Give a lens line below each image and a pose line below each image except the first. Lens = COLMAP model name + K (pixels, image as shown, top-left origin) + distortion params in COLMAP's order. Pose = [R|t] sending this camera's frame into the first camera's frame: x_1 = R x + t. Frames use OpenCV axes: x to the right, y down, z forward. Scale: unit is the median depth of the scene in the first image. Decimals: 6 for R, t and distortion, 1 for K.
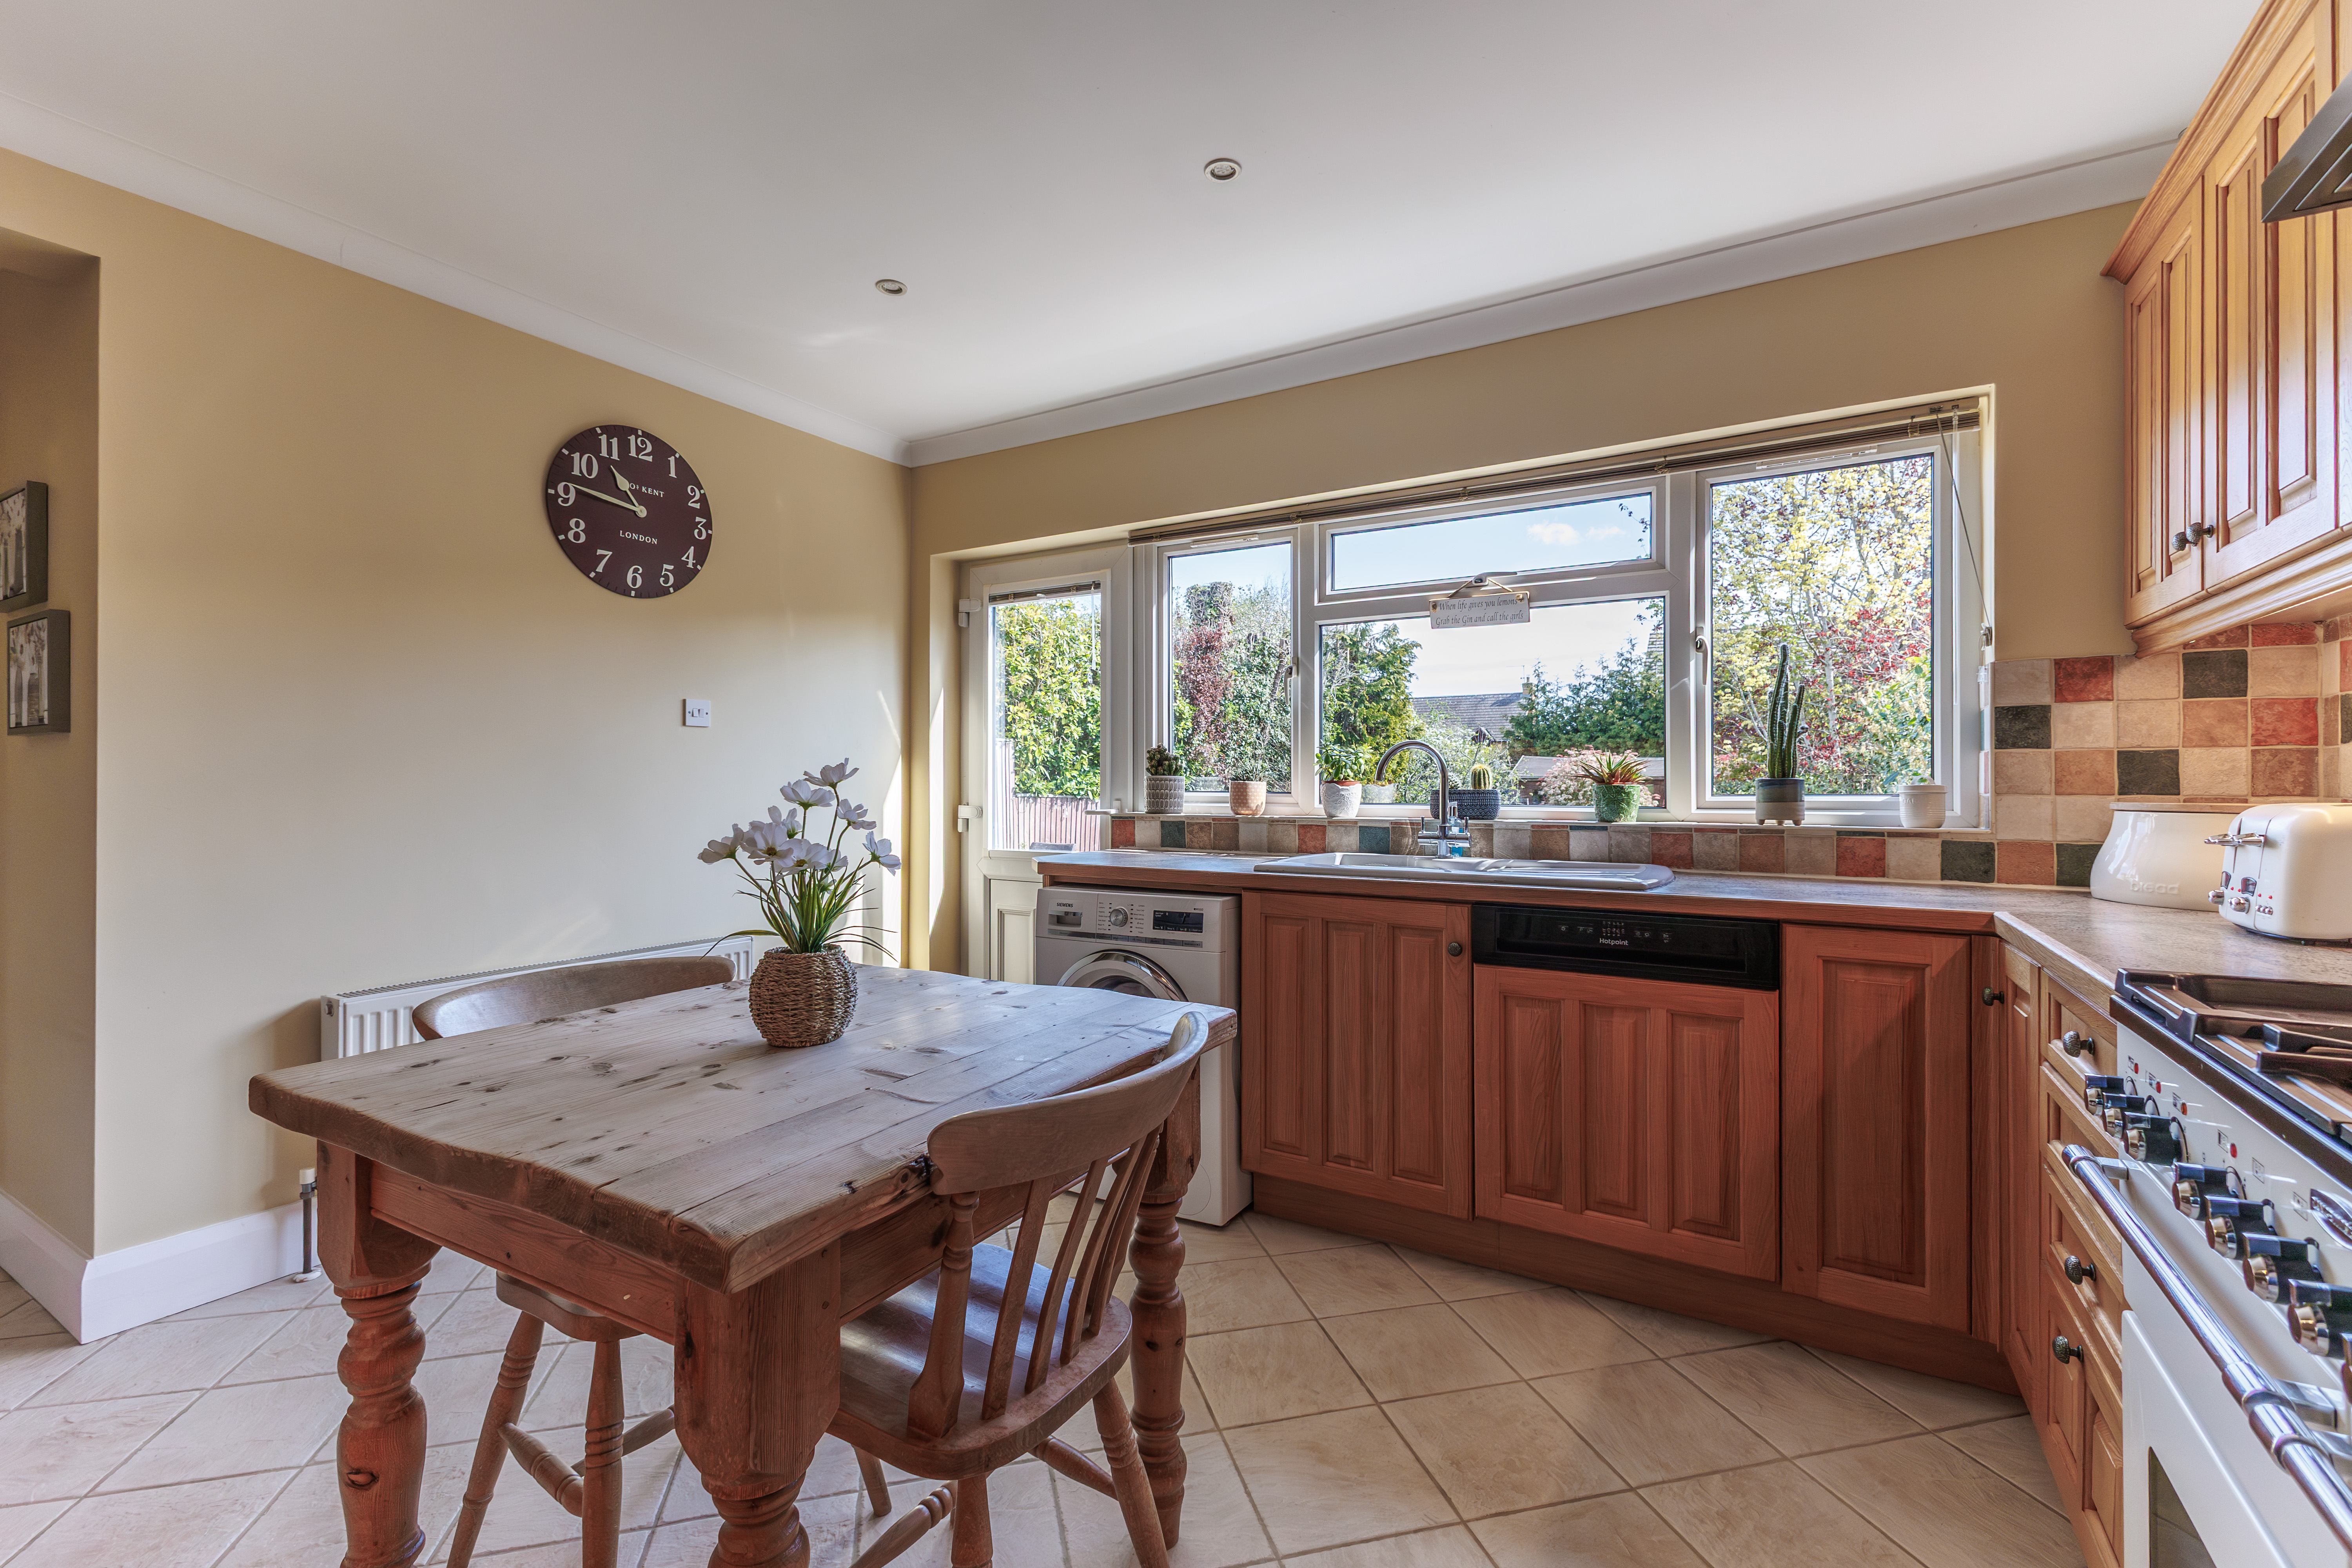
lens RADIAL K [[1004.9, 0, 1172.6], [0, 1004.9, 778.8], [0, 0, 1]] dist [0.000645, -0.000966]
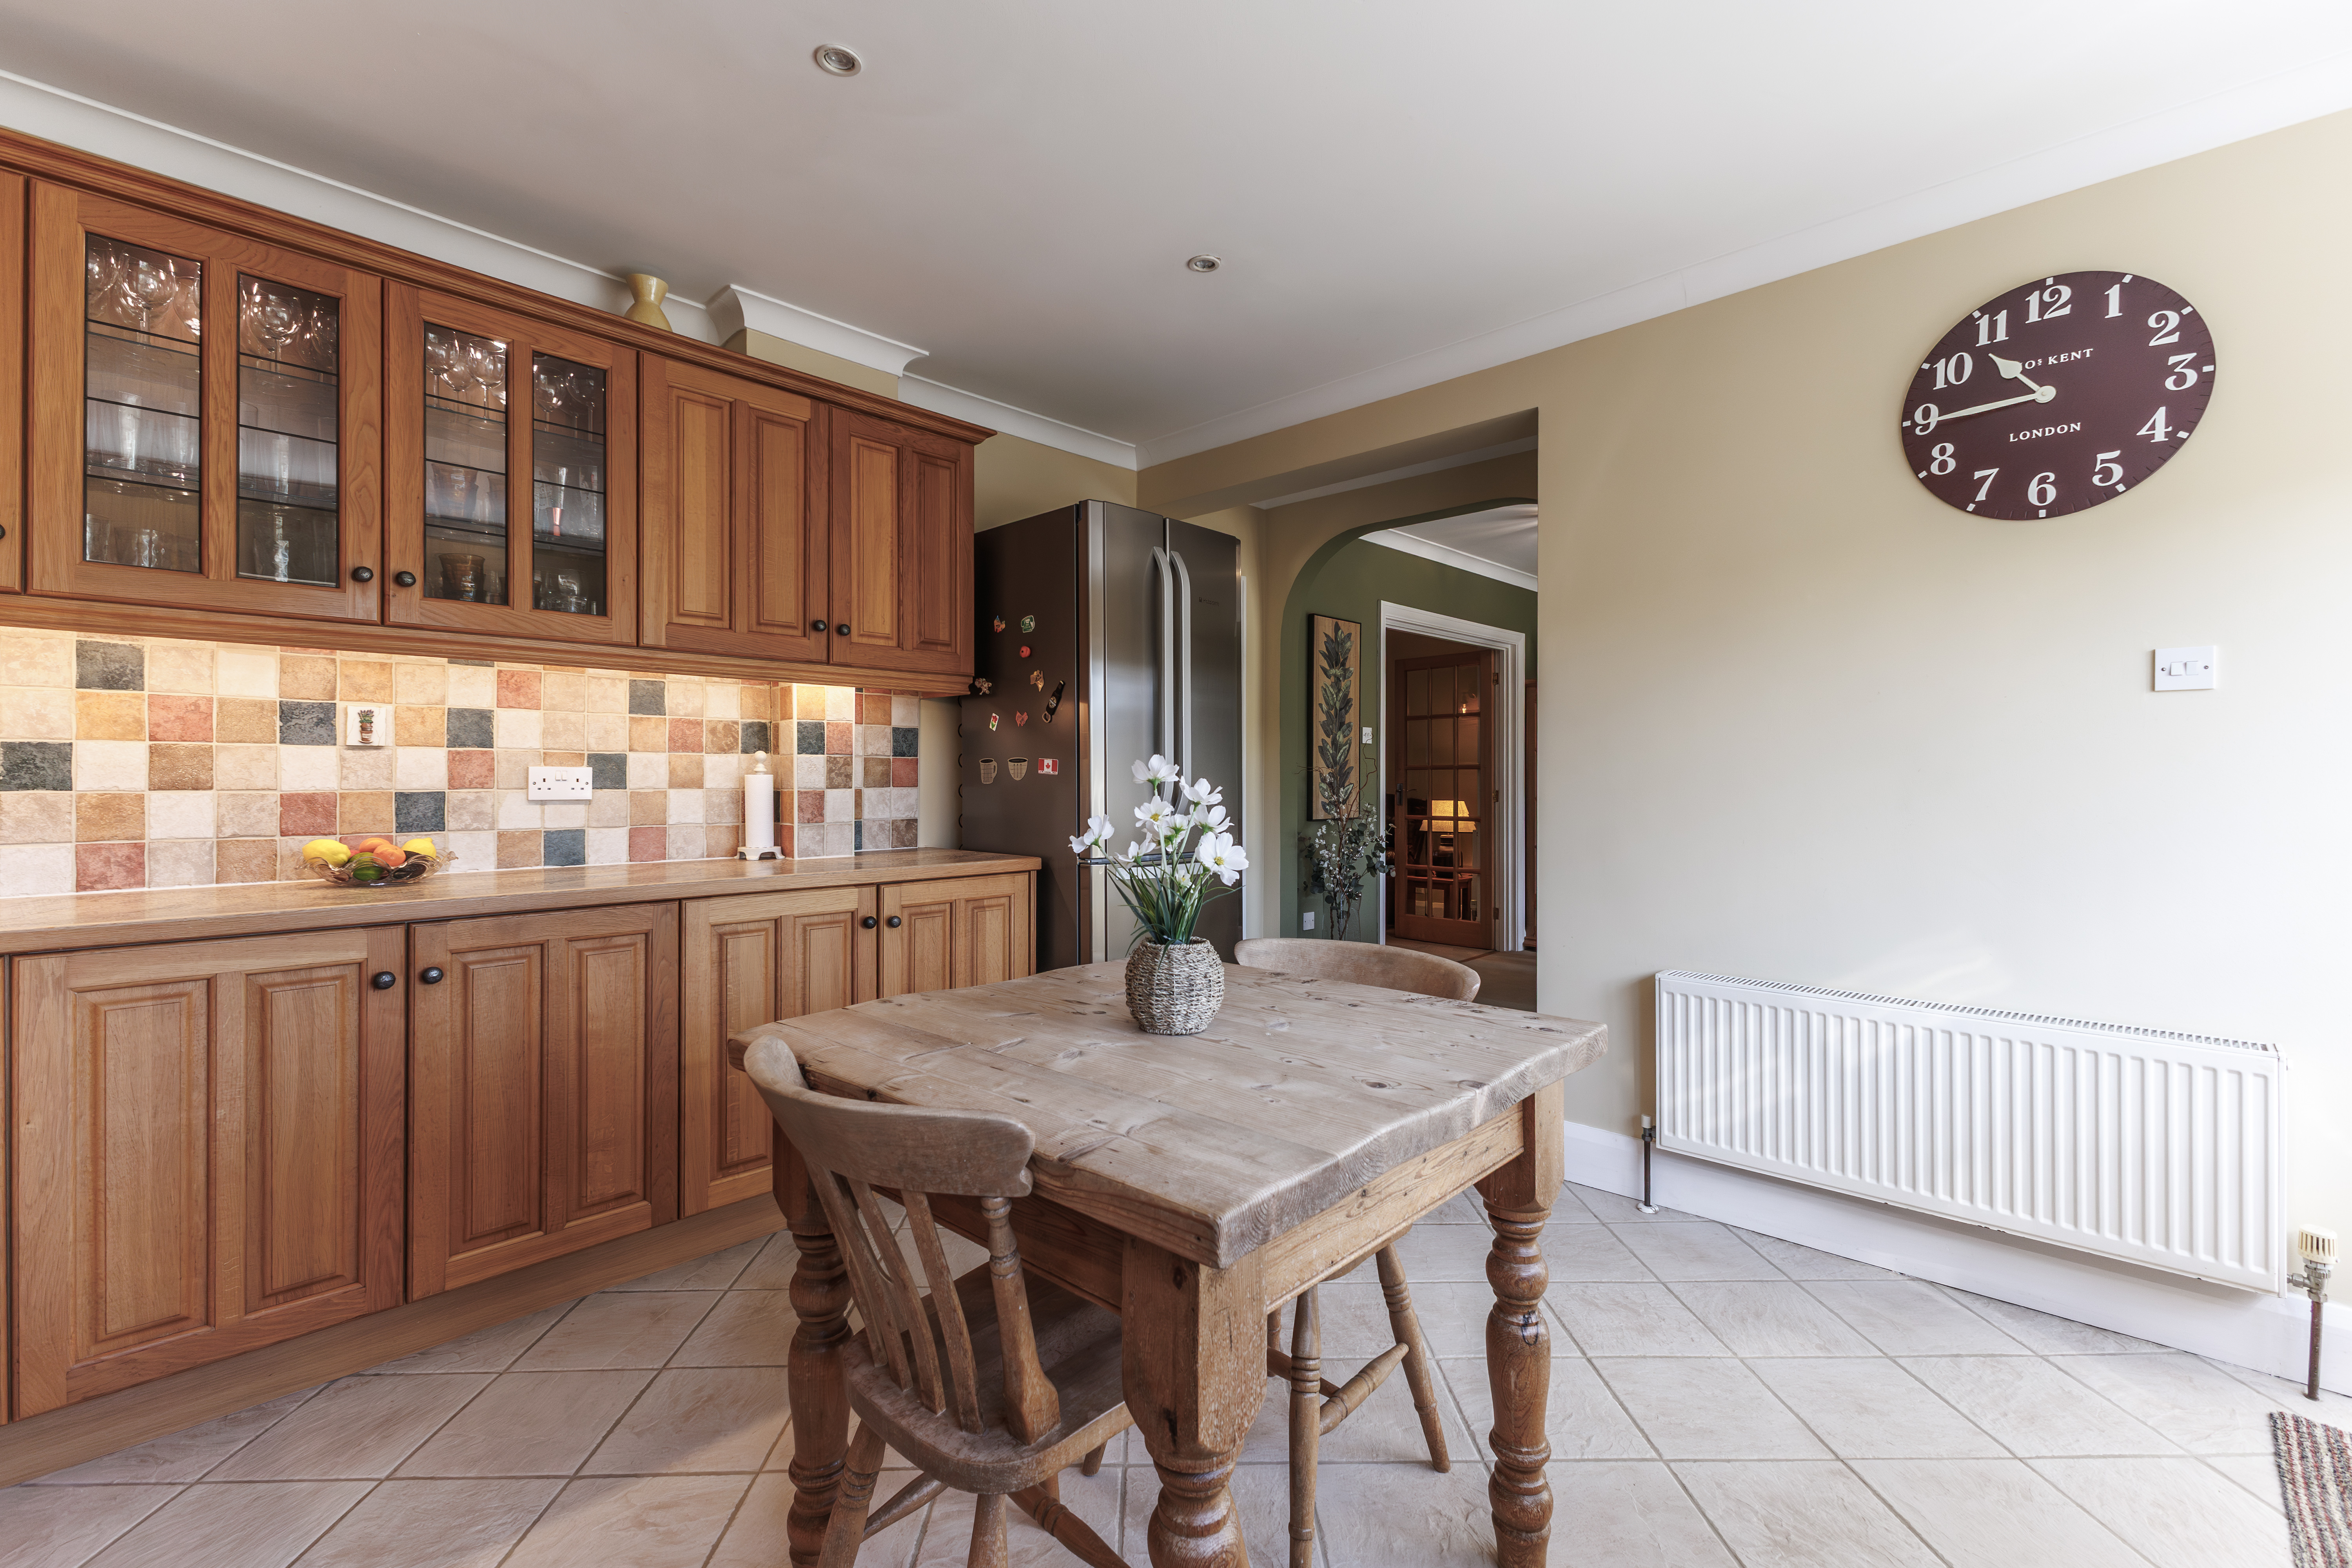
lens RADIAL K [[1004.9, 0, 1172.6], [0, 1004.9, 778.8], [0, 0, 1]] dist [0.000645, -0.000966]
pose [[-0.225486, 0.001063, -0.974246, 0.375336], [0.001549, 0.999999, 0.000733, 0.001793], [0.974245, -0.001344, -0.225487, 0.721380]]
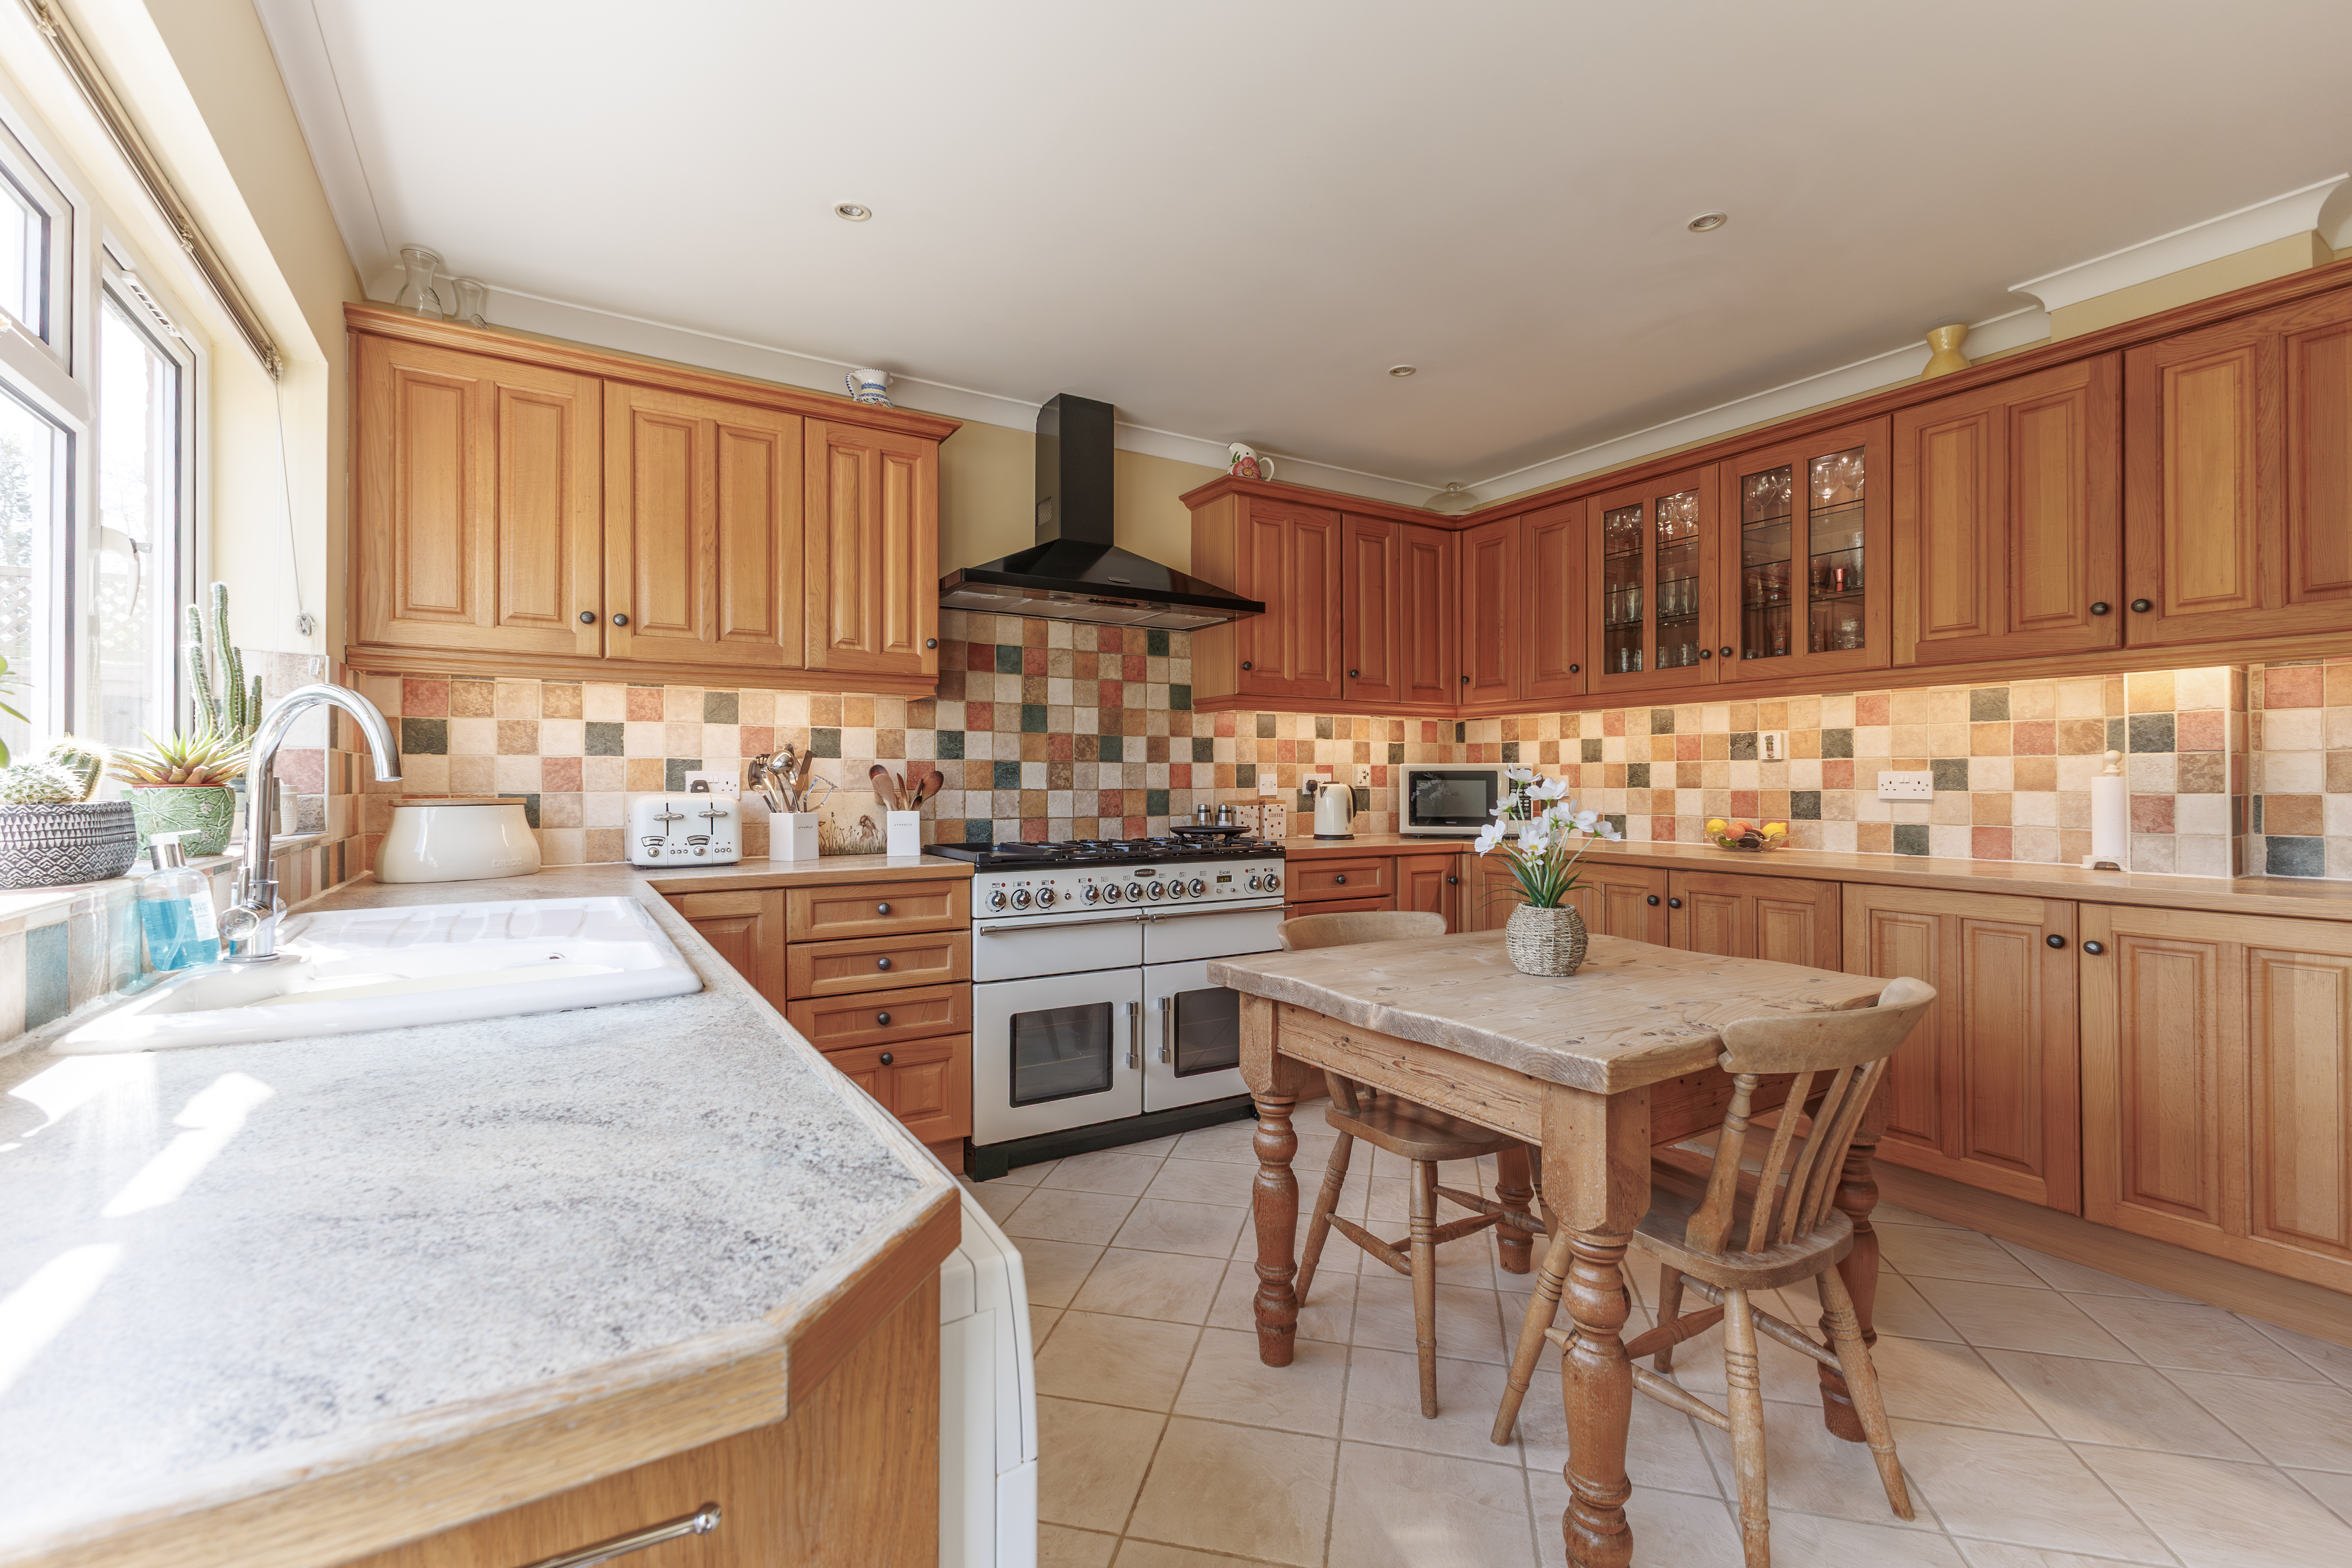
lens RADIAL K [[1004.9, 0, 1172.6], [0, 1004.9, 778.8], [0, 0, 1]] dist [0.000645, -0.000966]
pose [[-0.886454, 0.003538, 0.462803, -0.321929], [0.000623, 0.999979, -0.006450, 0.006065], [-0.462816, -0.005429, -0.886438, 1.442415]]
